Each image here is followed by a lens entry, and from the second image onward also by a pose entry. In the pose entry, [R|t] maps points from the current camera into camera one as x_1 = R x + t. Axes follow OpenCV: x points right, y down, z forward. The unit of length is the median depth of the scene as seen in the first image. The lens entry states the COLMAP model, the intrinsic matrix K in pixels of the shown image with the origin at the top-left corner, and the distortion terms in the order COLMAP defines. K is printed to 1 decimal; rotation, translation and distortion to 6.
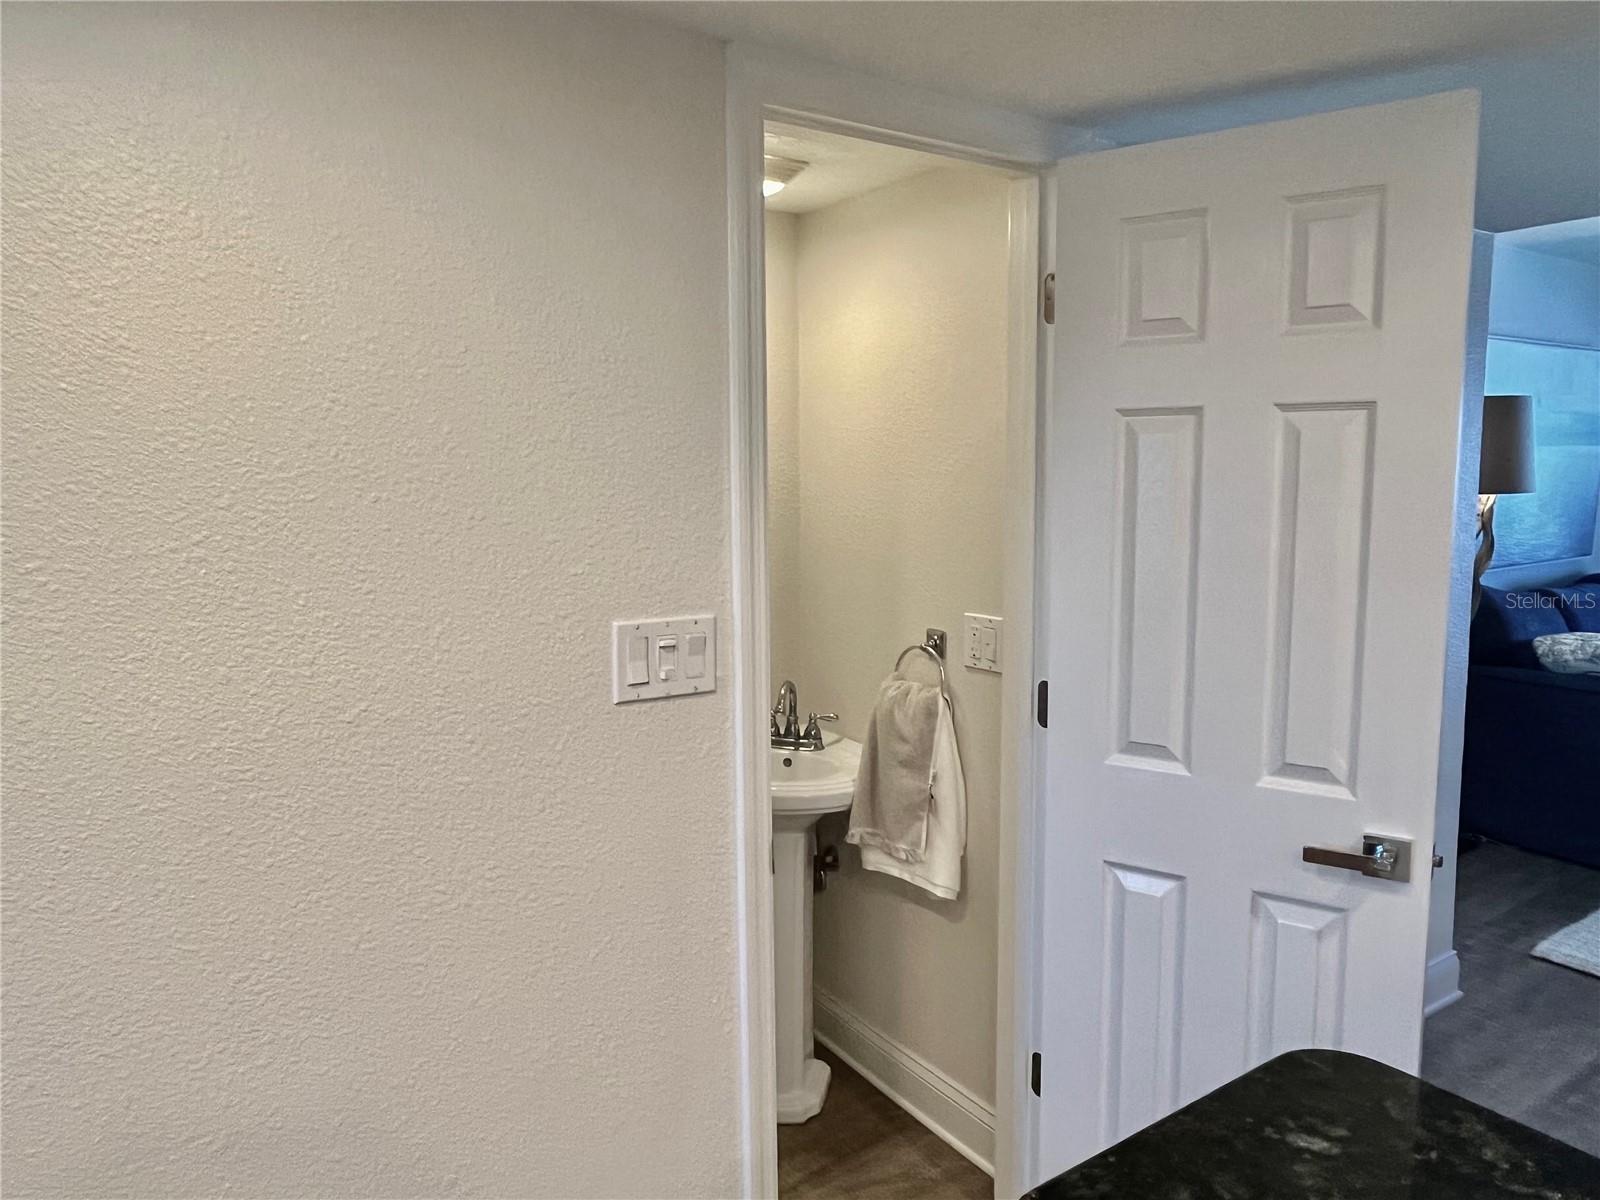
lens RADIAL K [[1089.4, 0, 802.1], [0, 1089.4, 591.8], [0, 0, 1]] dist [-0.008954, -0.000087]
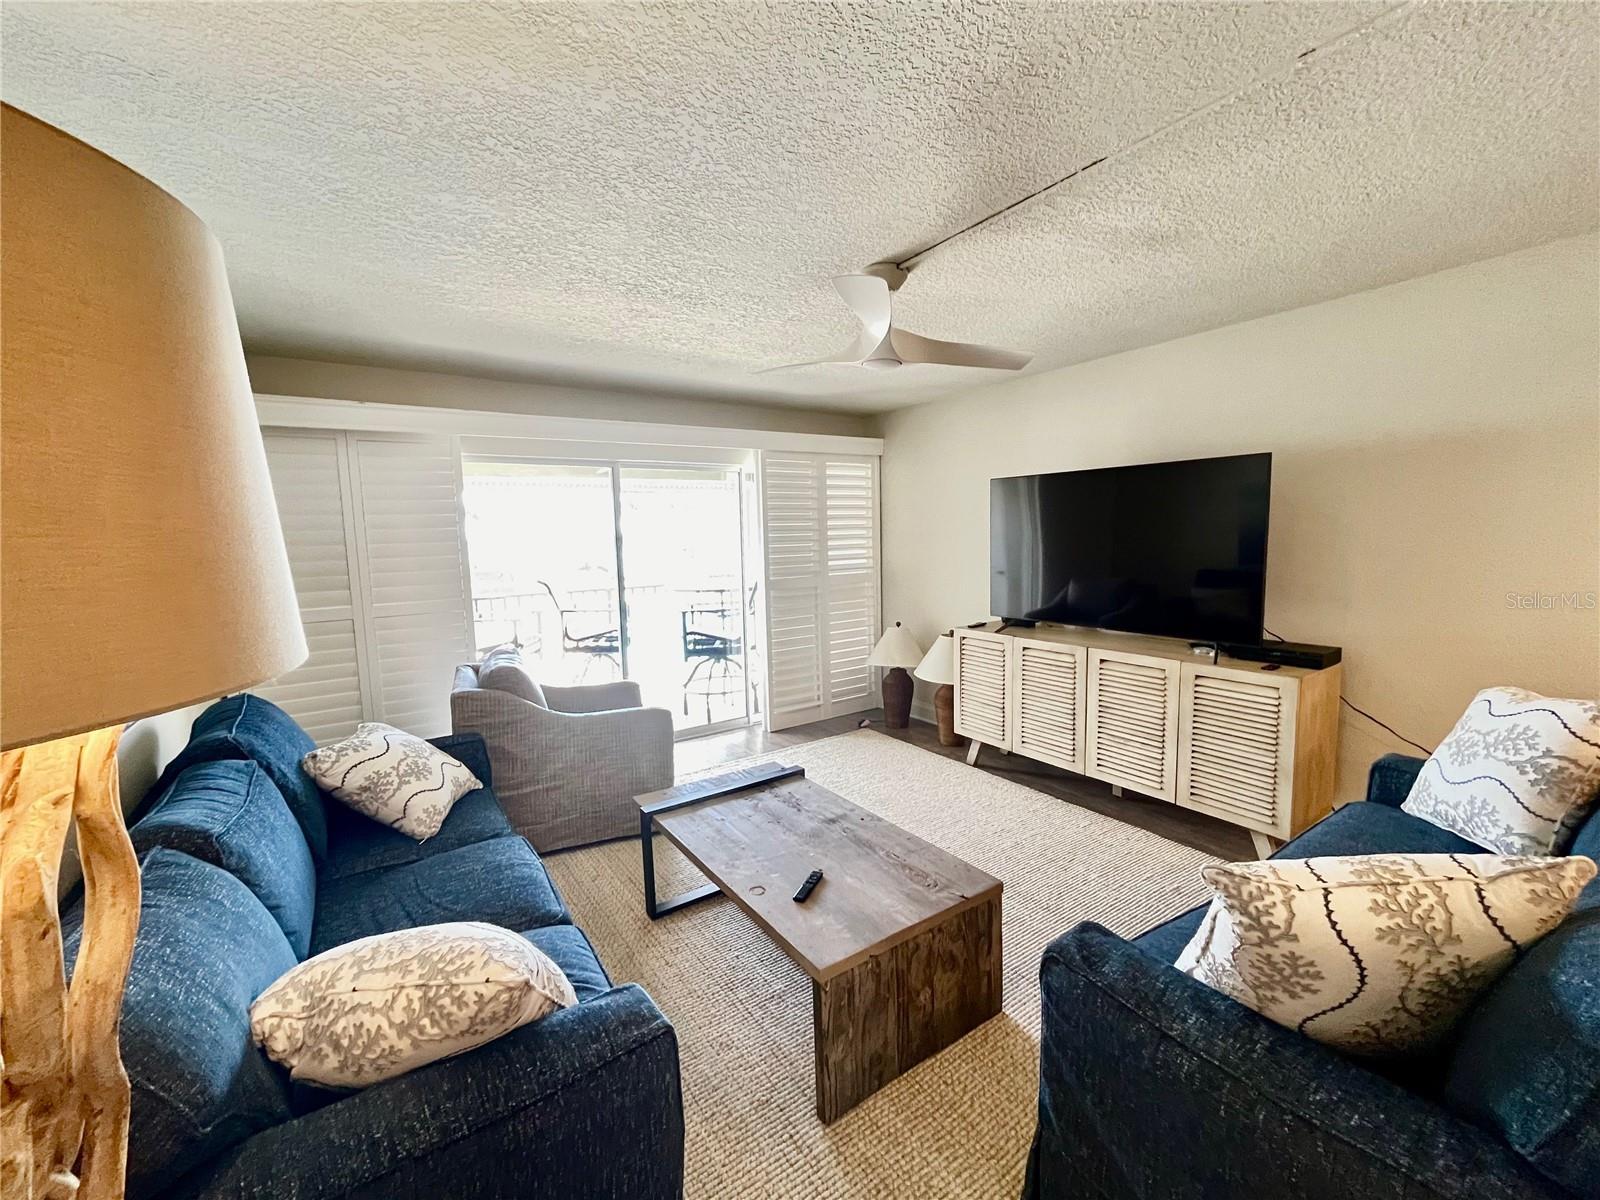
lens RADIAL K [[651.2, 0, 791.9], [0, 651.2, 602.5], [0, 0, 1]] dist [0.001032, 0.000003]
pose [[0.023539, -0.097037, 0.995002, 0.482116], [0.146431, 0.984879, 0.092586, -0.092433], [-0.988941, 0.143520, 0.037392, 0.808062]]
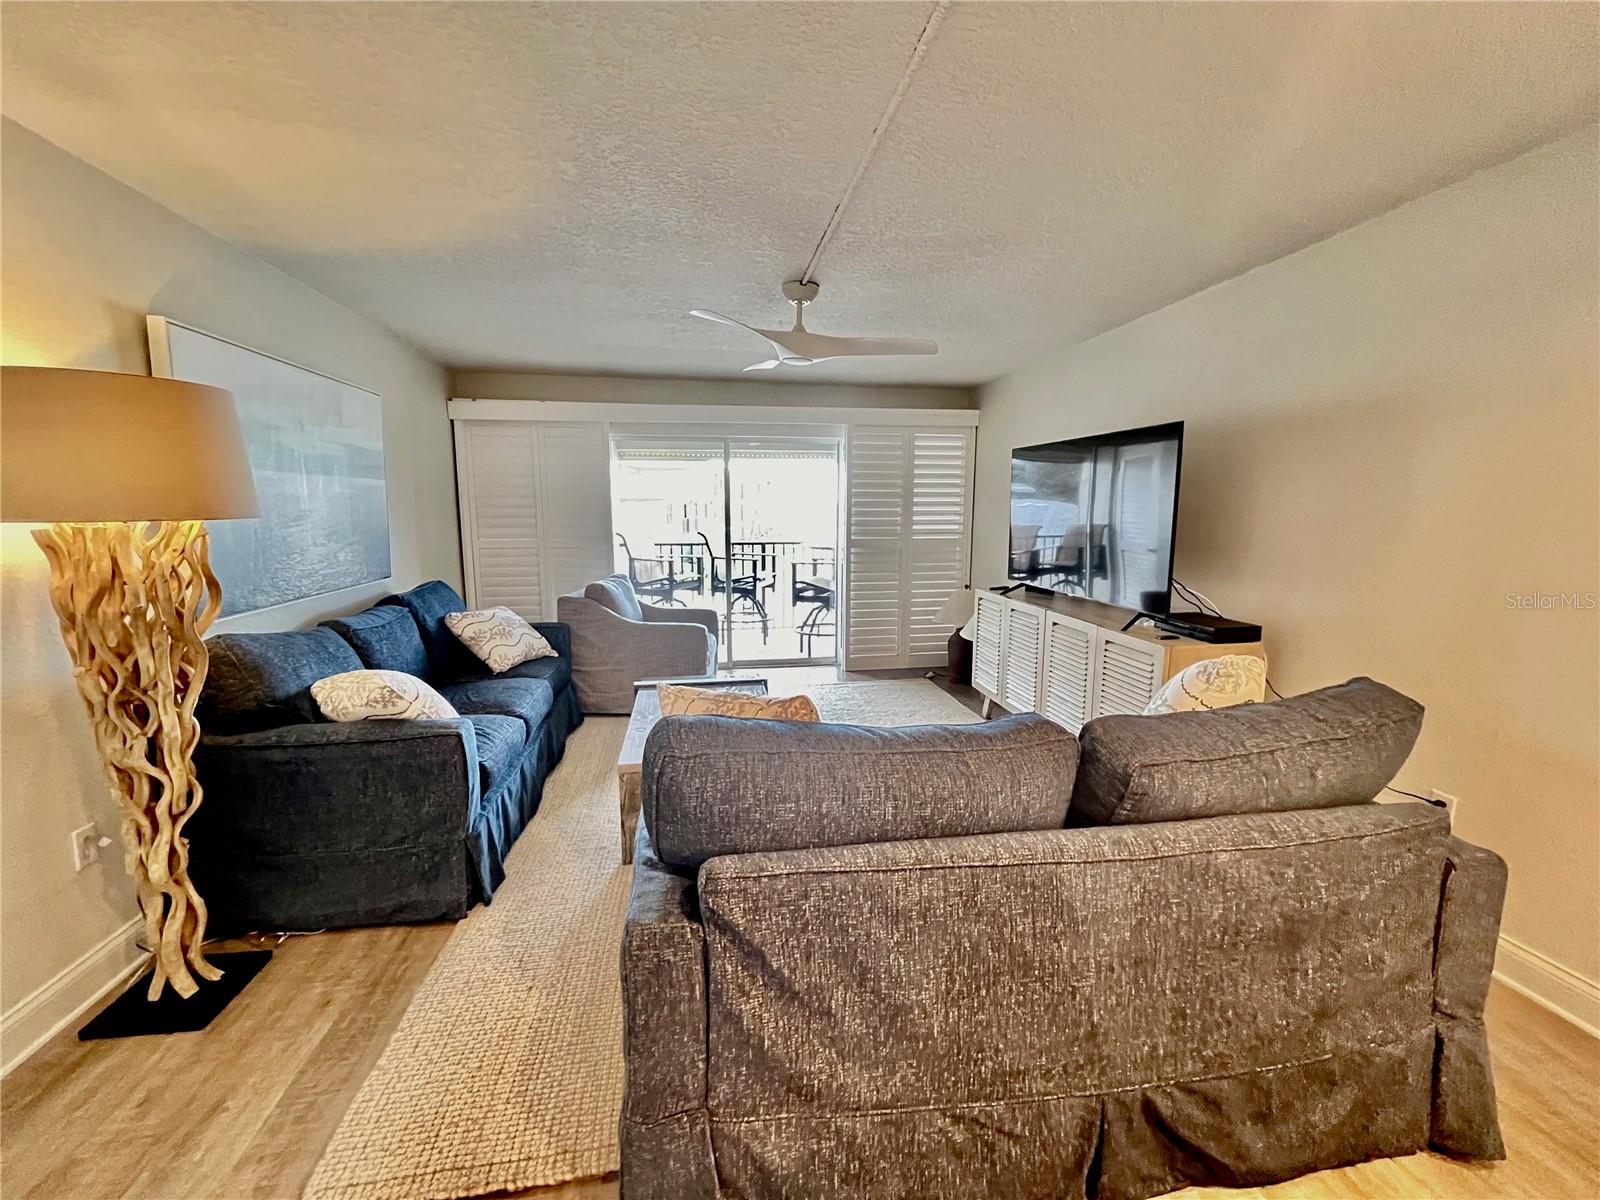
lens RADIAL K [[651.2, 0, 791.1], [0, 651.2, 599.0], [0, 0, 1]] dist [0.001032, 0.000003]
pose [[0.439745, -0.117214, 0.890441, 0.390848], [0.102561, 0.991515, 0.079869, -0.029597], [-0.892247, 0.056203, 0.448036, 0.418910]]
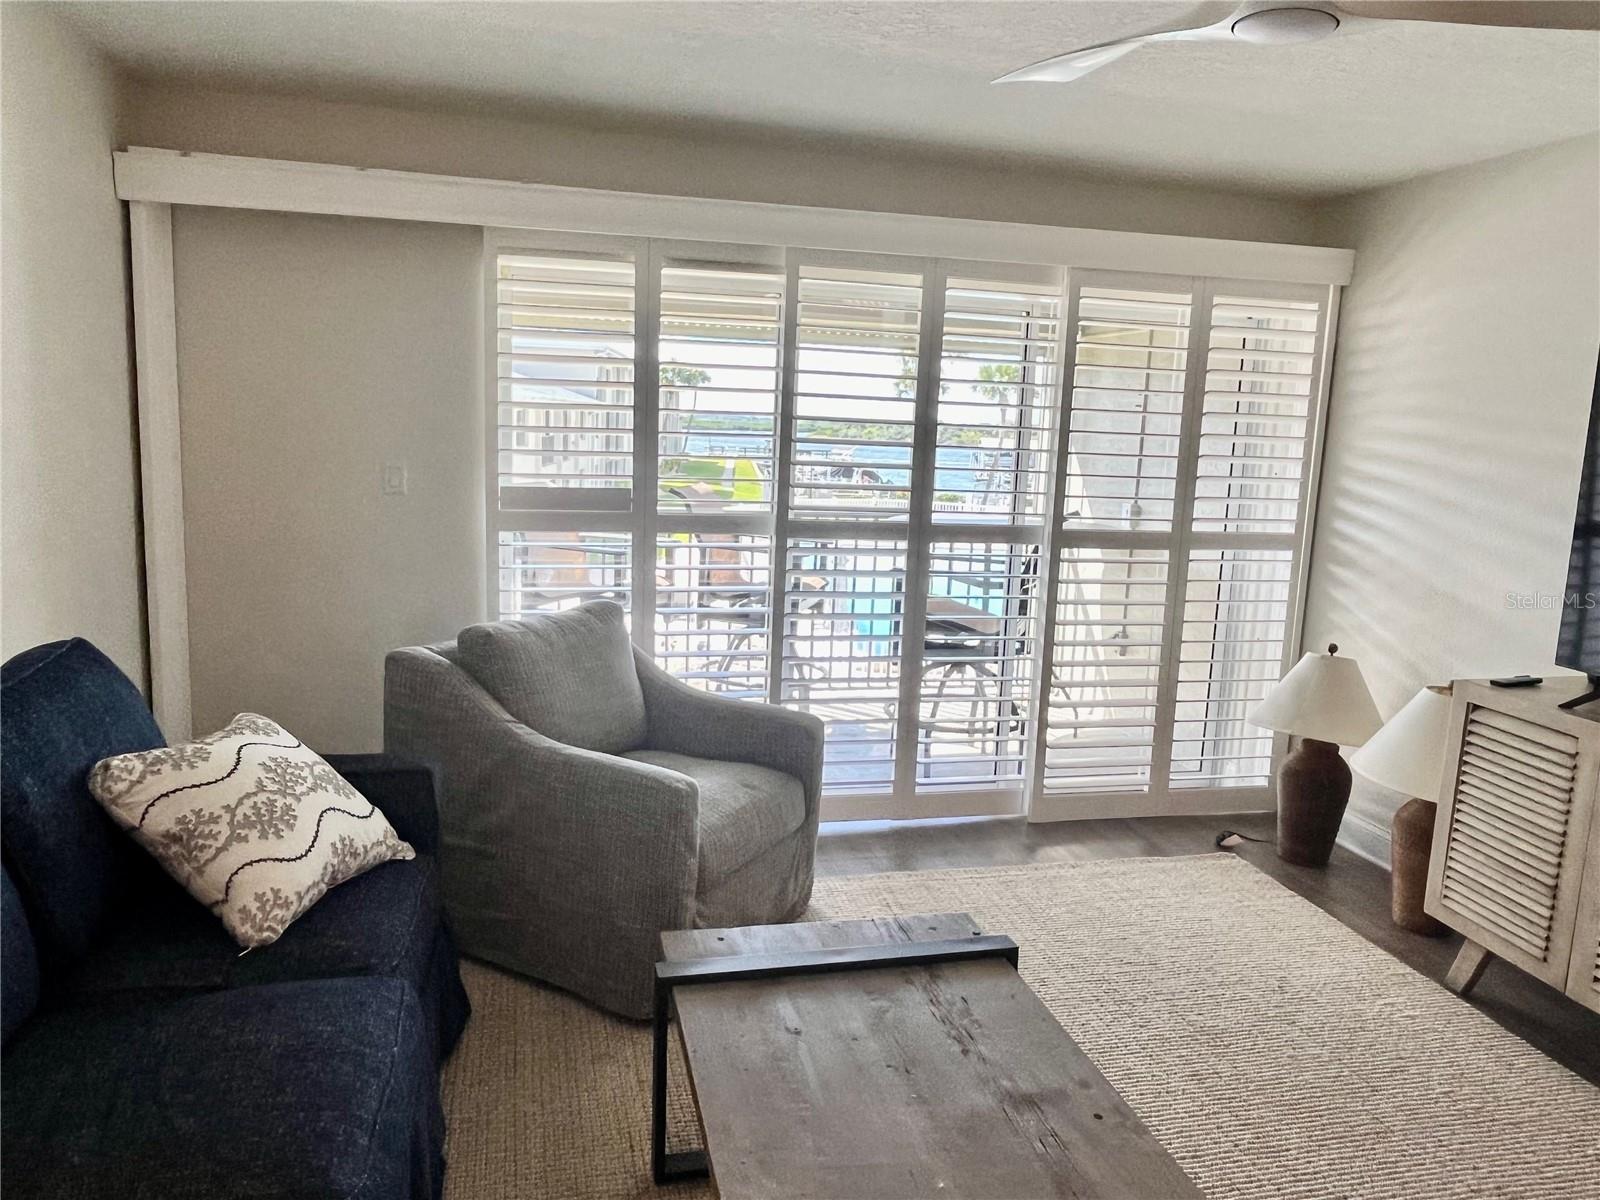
lens RADIAL K [[1089.4, 0, 794.5], [0, 1089.4, 588.9], [0, 0, 1]] dist [-0.008954, -0.000087]
pose [[0.373178, -0.116220, 0.920451, 0.636786], [0.067731, 0.992888, 0.097907, -0.088356], [-0.925284, 0.025806, 0.378396, 0.741971]]
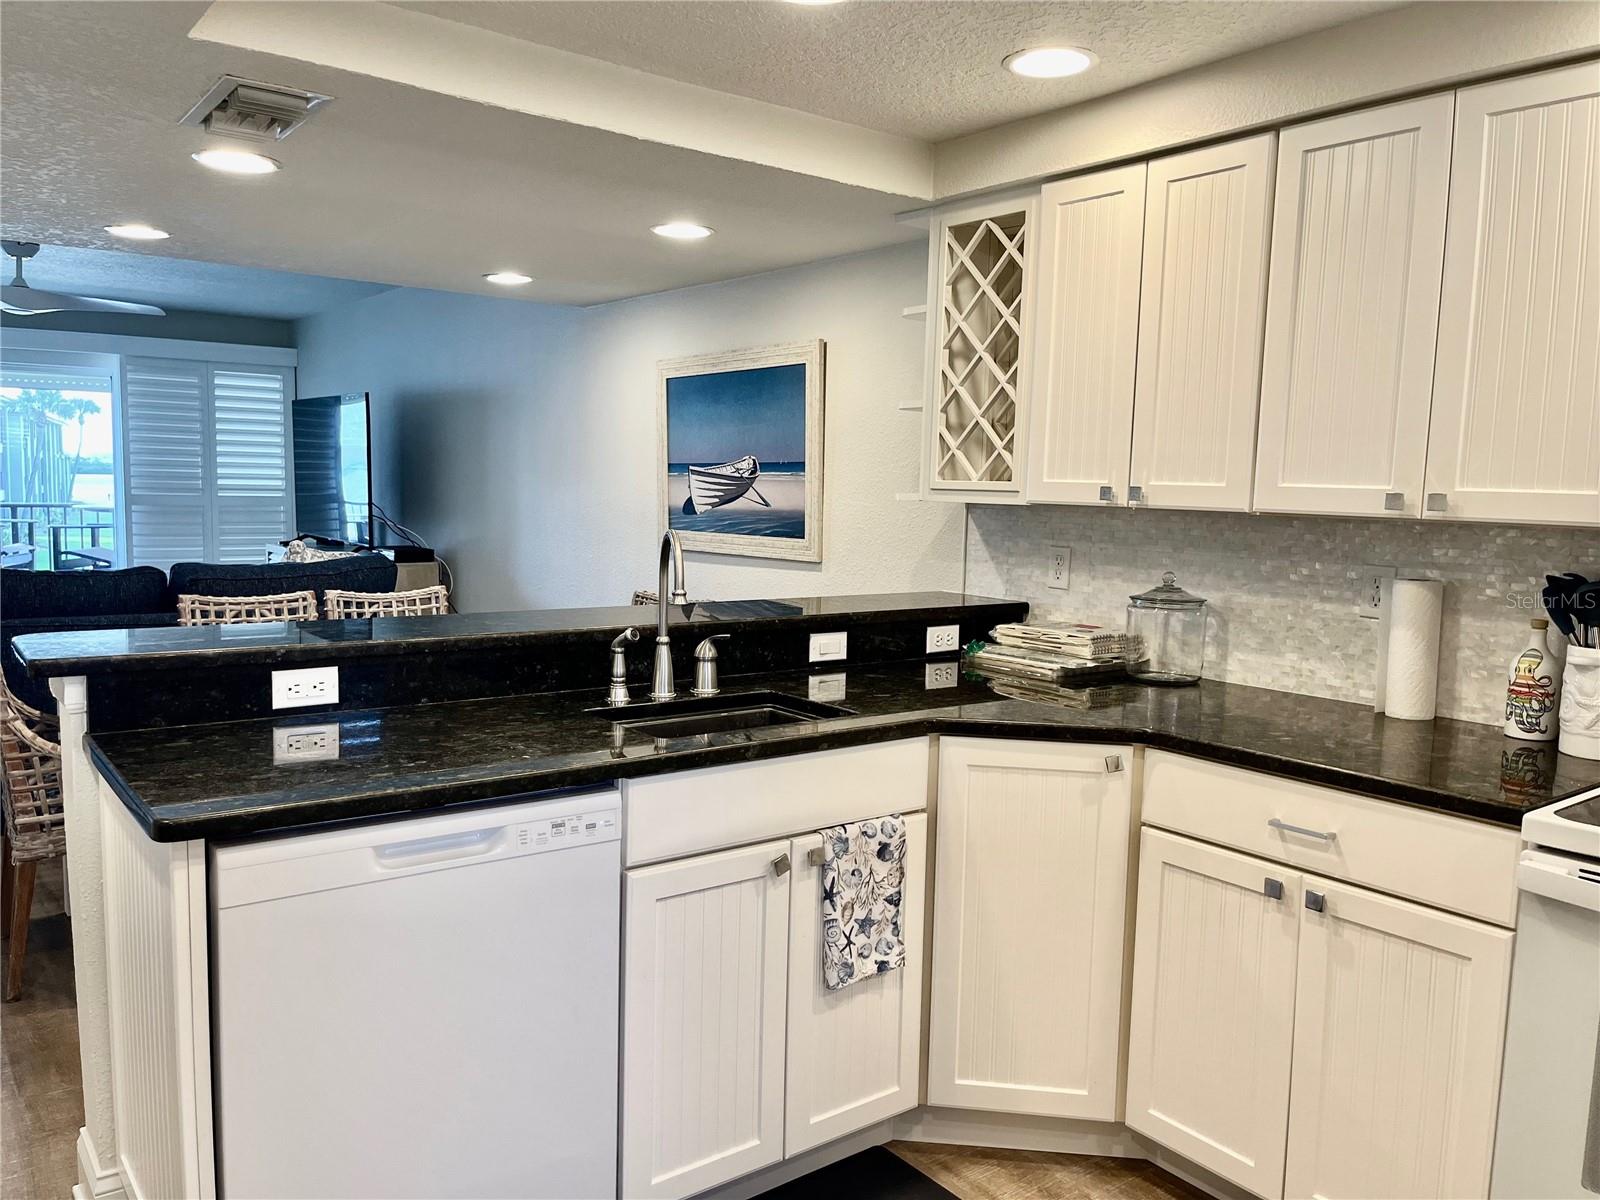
lens RADIAL K [[1223.7, 0, 802.1], [0, 1223.7, 605.0], [0, 0, 1]] dist [0.035471, -0.010240]
pose [[-0.041553, -0.093823, 0.994721, -0.442760], [0.093543, 0.990843, 0.097365, 0.052884], [-0.994748, 0.097095, -0.032396, -0.111005]]
